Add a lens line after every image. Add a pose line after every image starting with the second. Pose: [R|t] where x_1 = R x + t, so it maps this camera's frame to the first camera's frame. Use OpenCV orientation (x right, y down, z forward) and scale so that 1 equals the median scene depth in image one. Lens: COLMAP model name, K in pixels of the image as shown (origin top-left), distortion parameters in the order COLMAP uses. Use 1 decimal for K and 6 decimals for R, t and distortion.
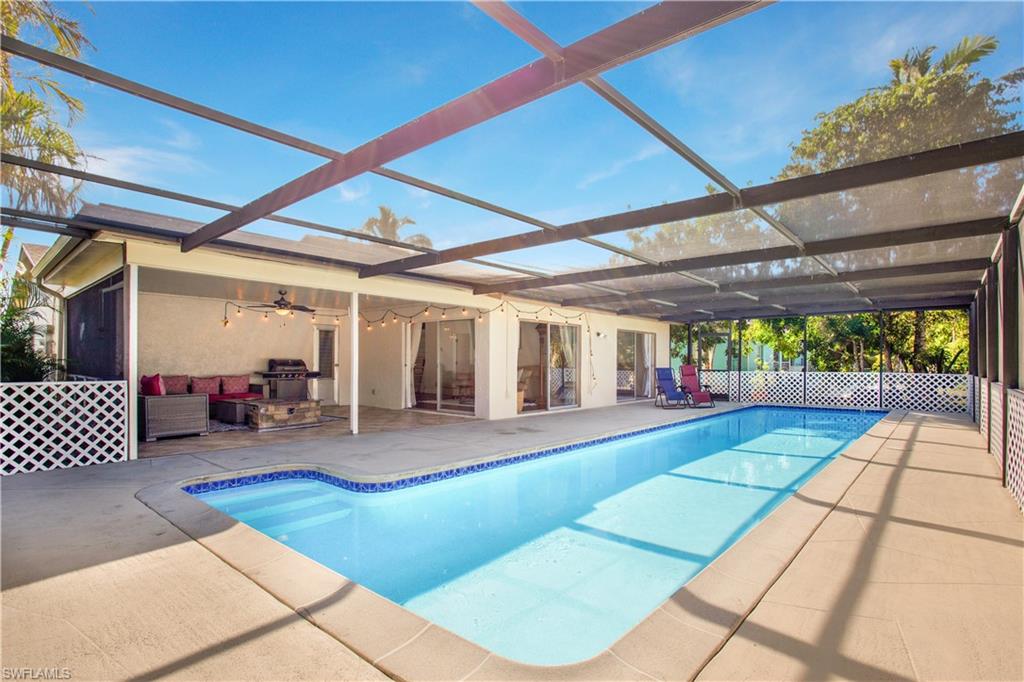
lens RADIAL K [[486.3, 0, 512.2], [0, 486.3, 360.6], [0, 0, 1]] dist [-0.000241, 0.000089]
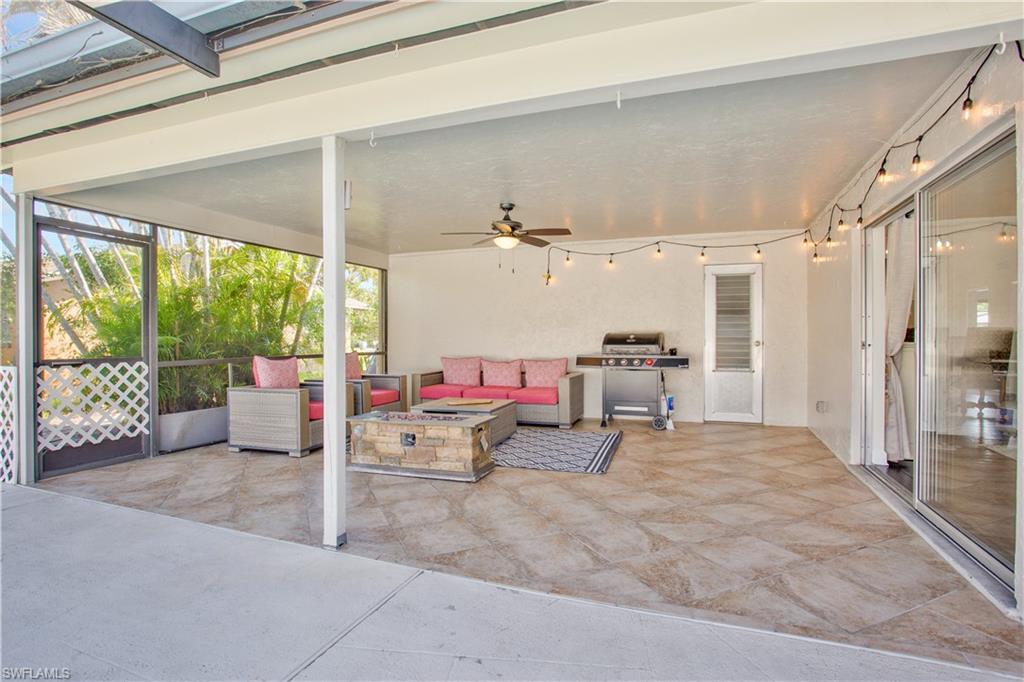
lens RADIAL K [[512.0, 0, 510.4], [0, 512.0, 321.7], [0, 0, 1]] dist [-0.066145, 0.026722]
pose [[0.358628, -0.029488, -0.933015, 0.047399], [0.000446, 0.999506, -0.031418, 0.003237], [0.933480, 0.010851, 0.358464, 0.828253]]
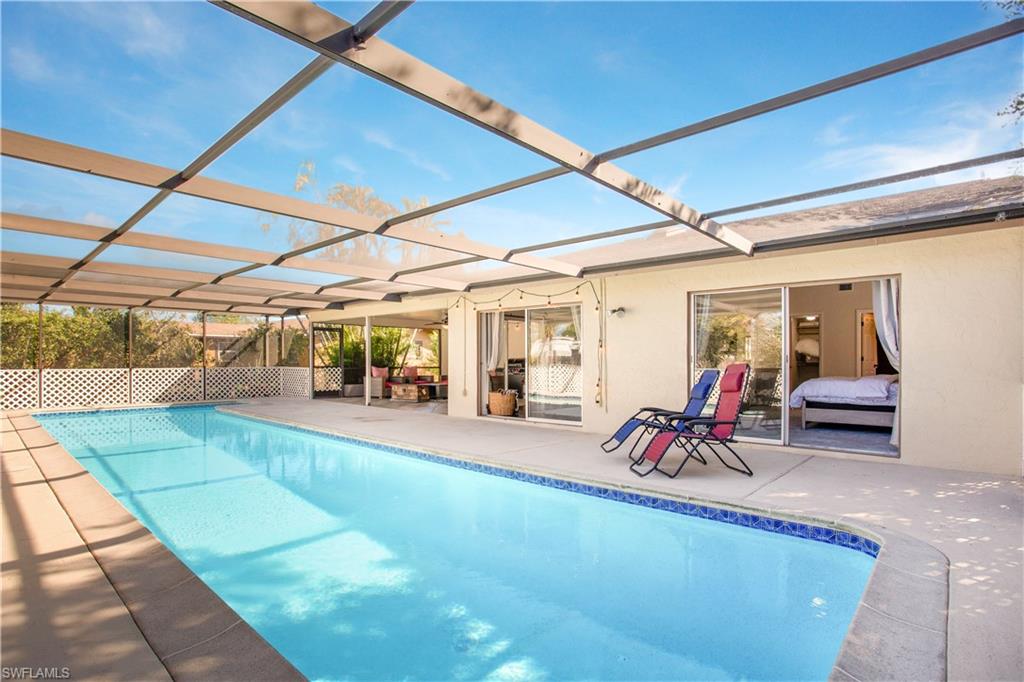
lens RADIAL K [[512.8, 0, 512.0], [0, 512.8, 341.0], [0, 0, 1]] dist [-0.002274, 0.000243]
pose [[-0.014134, -0.042811, -0.998983, 1.120348], [-0.002442, 0.999082, -0.042780, 0.011419], [0.999897, 0.001835, -0.014225, 1.251942]]
